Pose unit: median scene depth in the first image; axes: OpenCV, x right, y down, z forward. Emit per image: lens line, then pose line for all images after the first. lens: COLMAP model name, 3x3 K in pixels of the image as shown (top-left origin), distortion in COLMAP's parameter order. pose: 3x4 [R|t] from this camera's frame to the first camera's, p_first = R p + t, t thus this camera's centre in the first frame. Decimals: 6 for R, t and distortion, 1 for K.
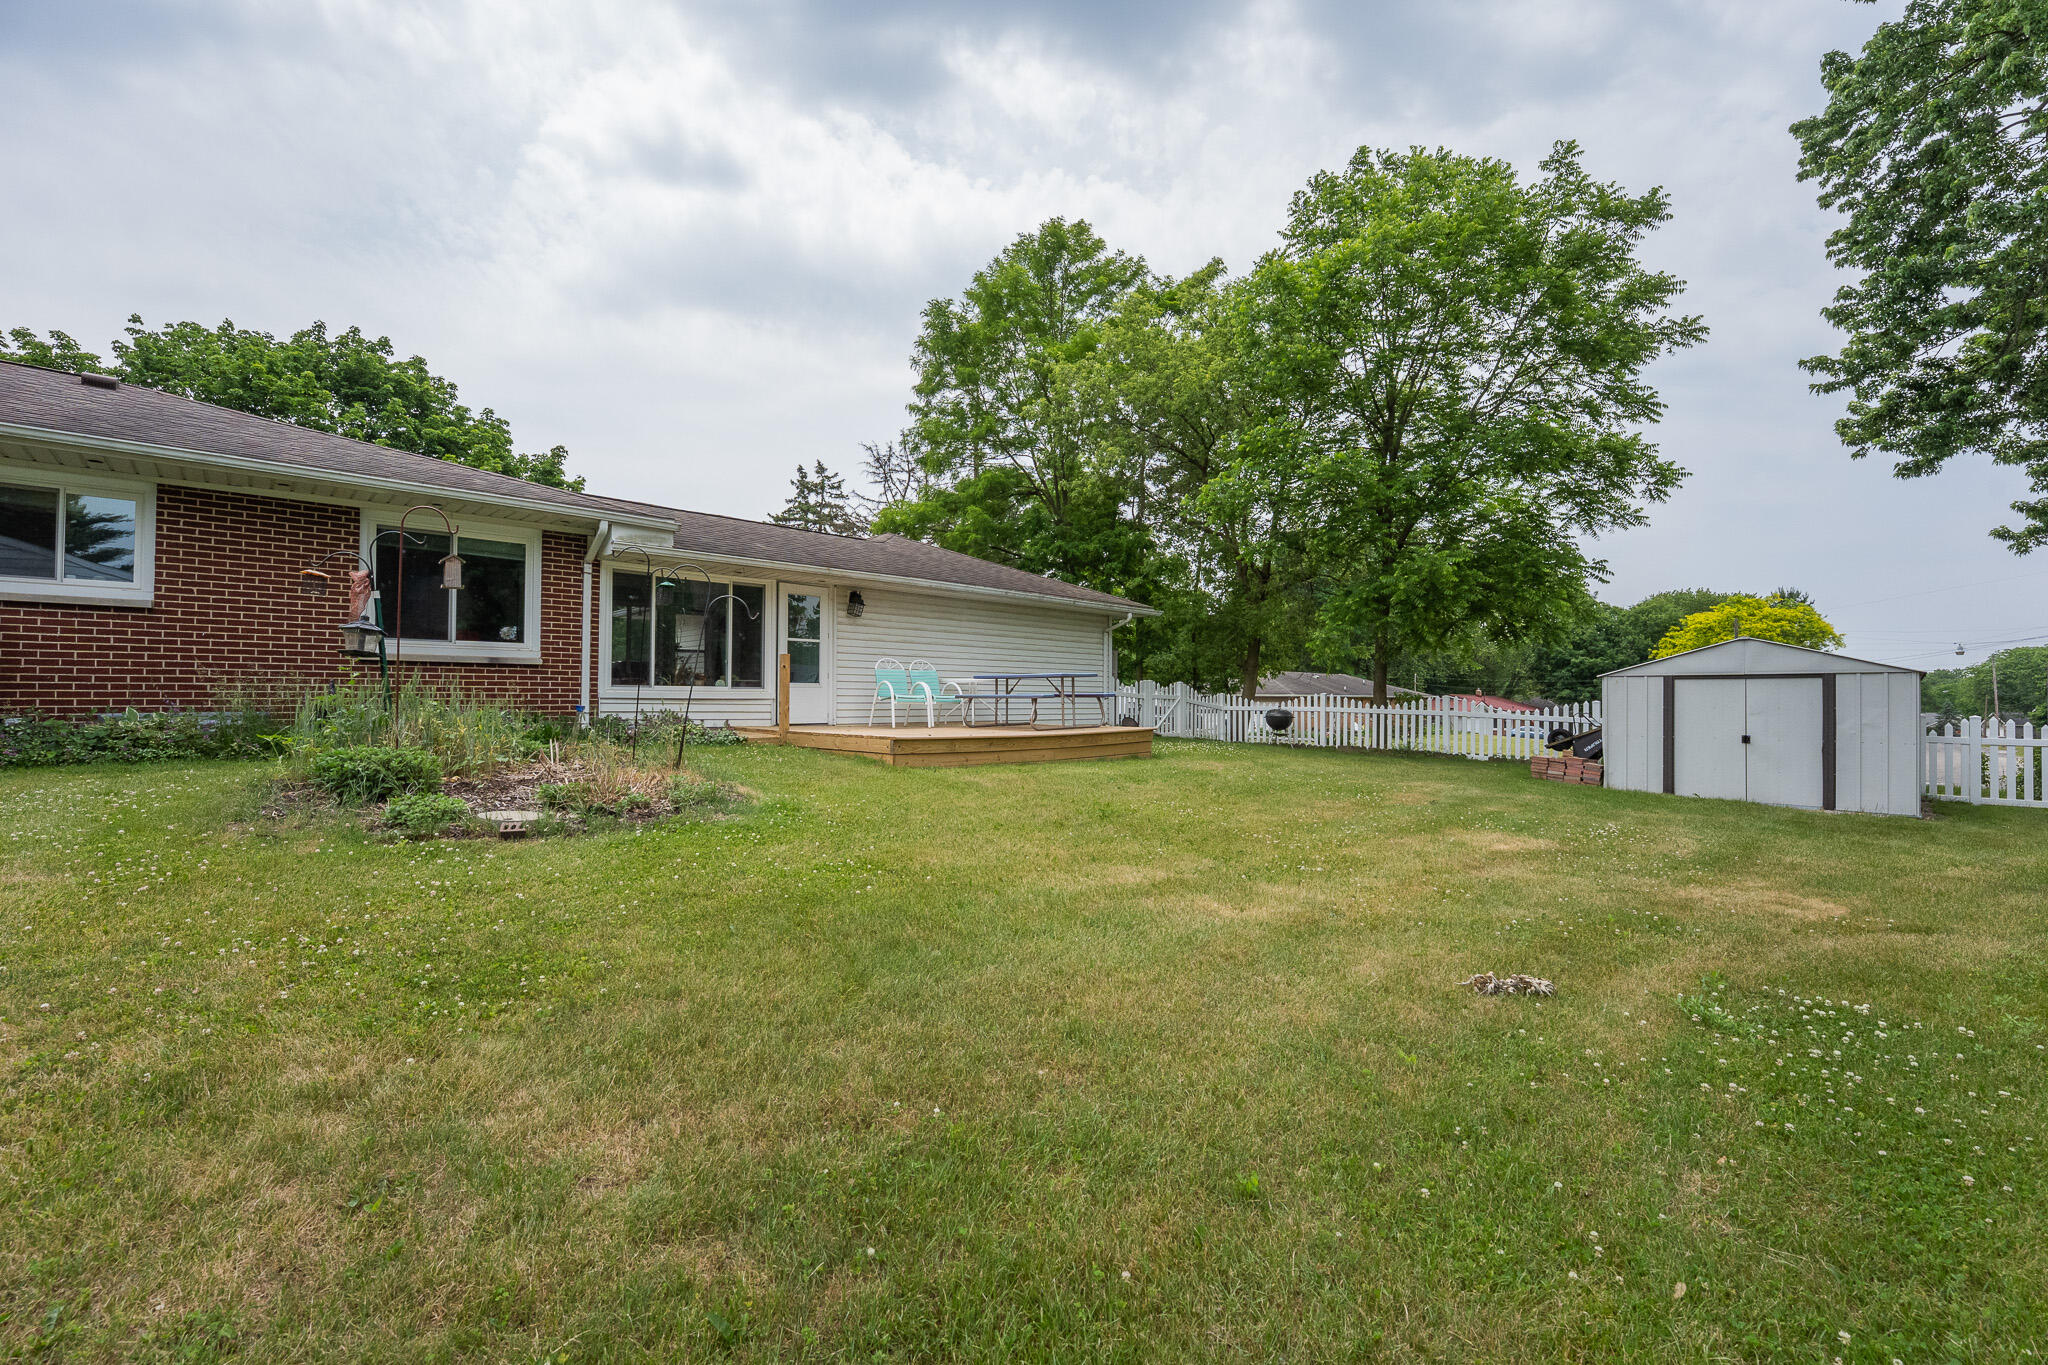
lens RADIAL K [[832.6, 0, 1032.3], [0, 832.6, 698.1], [0, 0, 1]] dist [-0.000483, -0.000143]
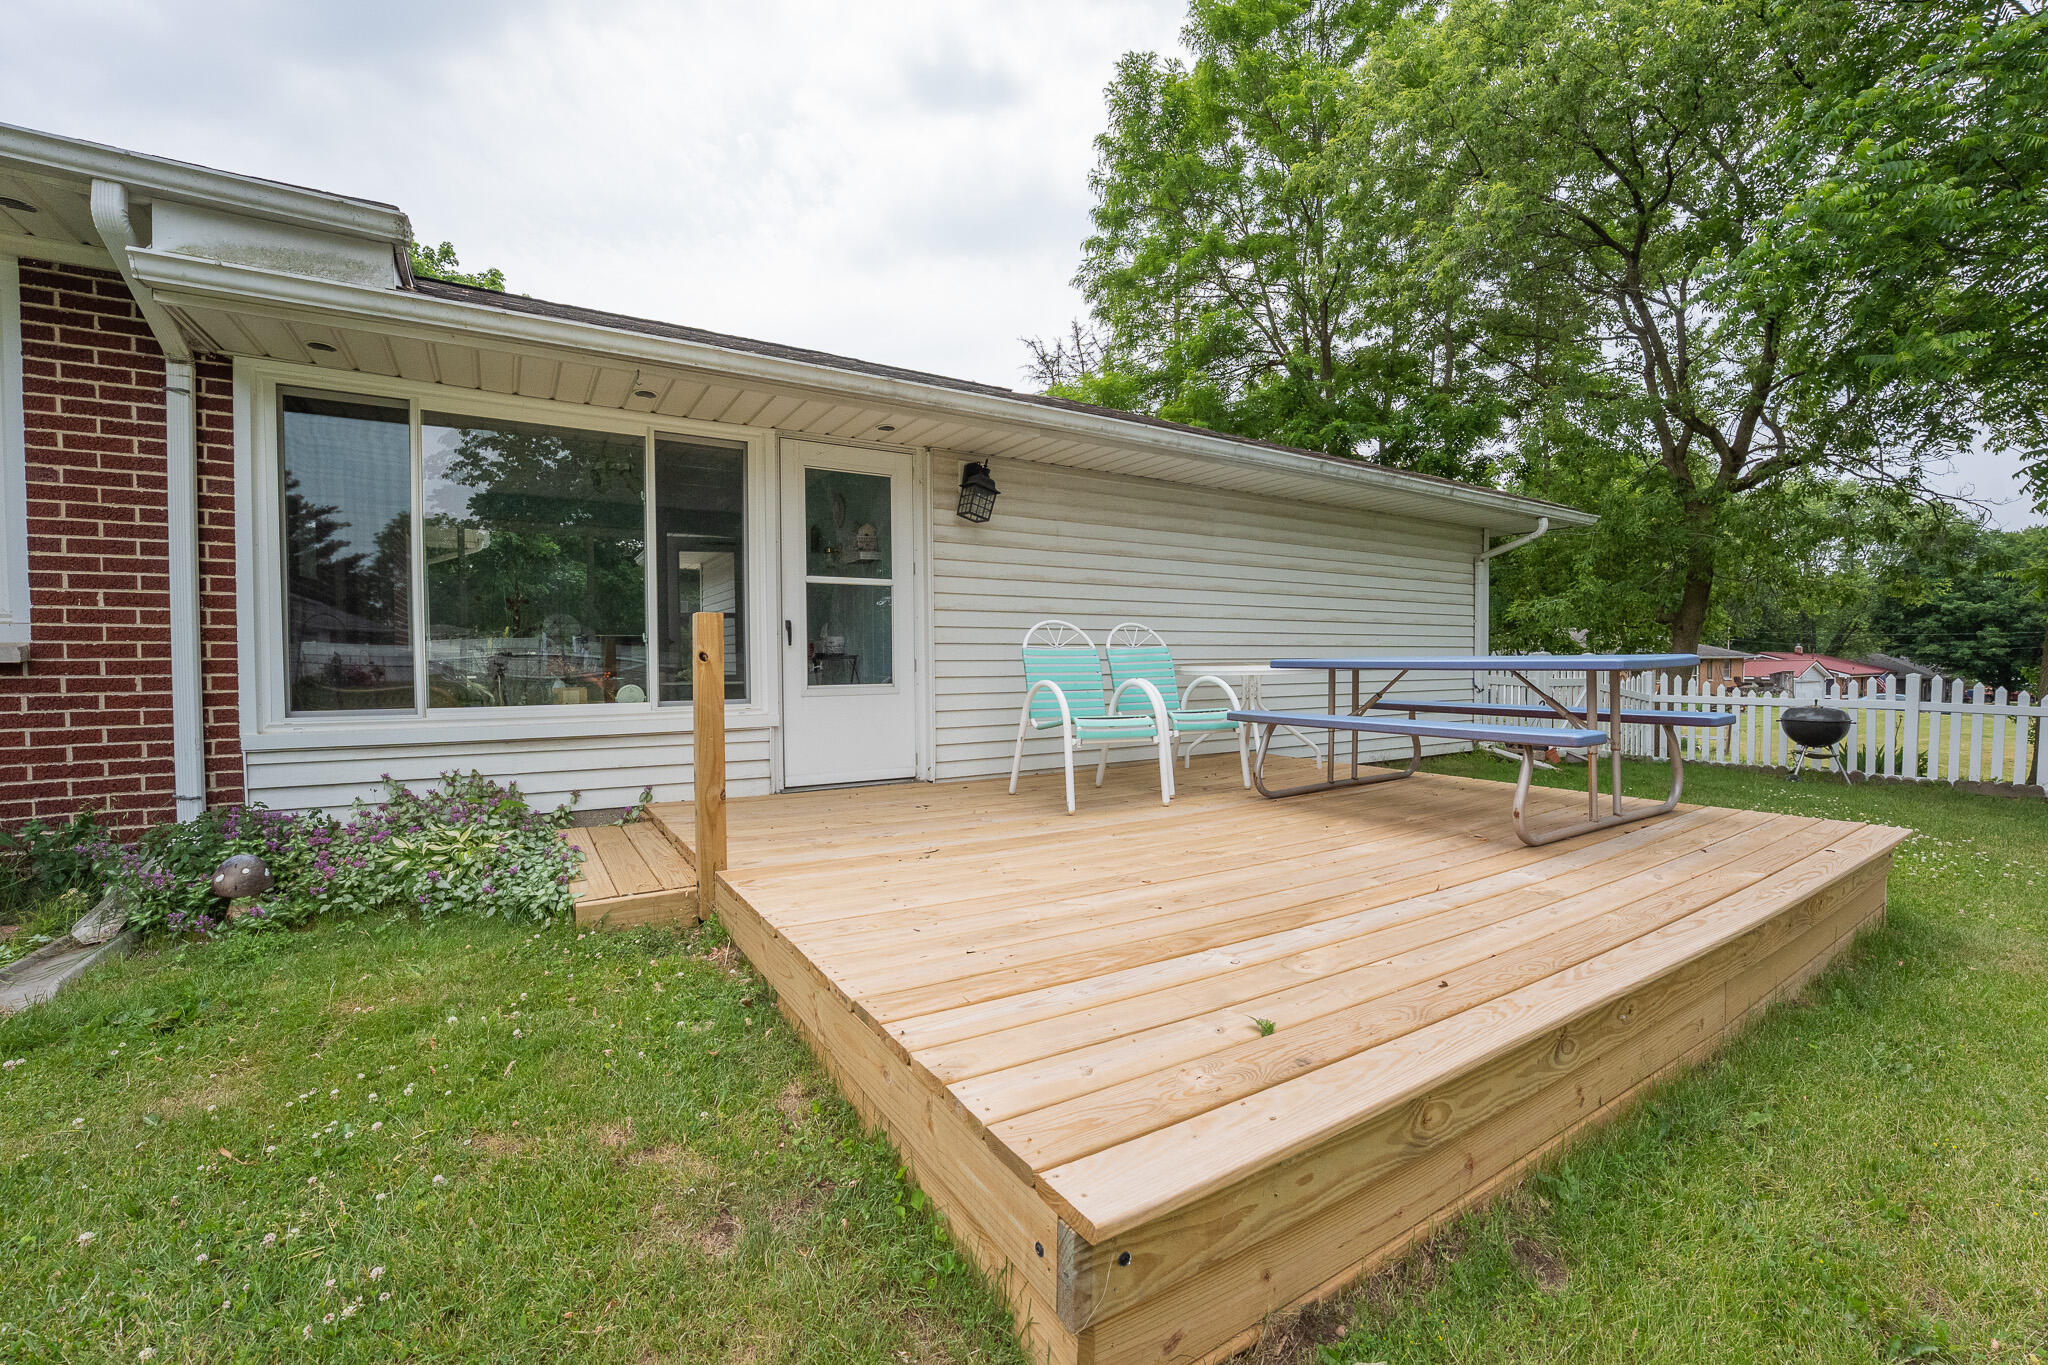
lens RADIAL K [[832.6, 0, 1017.0], [0, 832.6, 681.5], [0, 0, 1]] dist [-0.000483, -0.000143]
pose [[0.975252, -0.001869, -0.221090, -0.067028], [0.007967, 0.999612, 0.026692, -0.019477], [0.220954, -0.027793, 0.974888, 0.396605]]
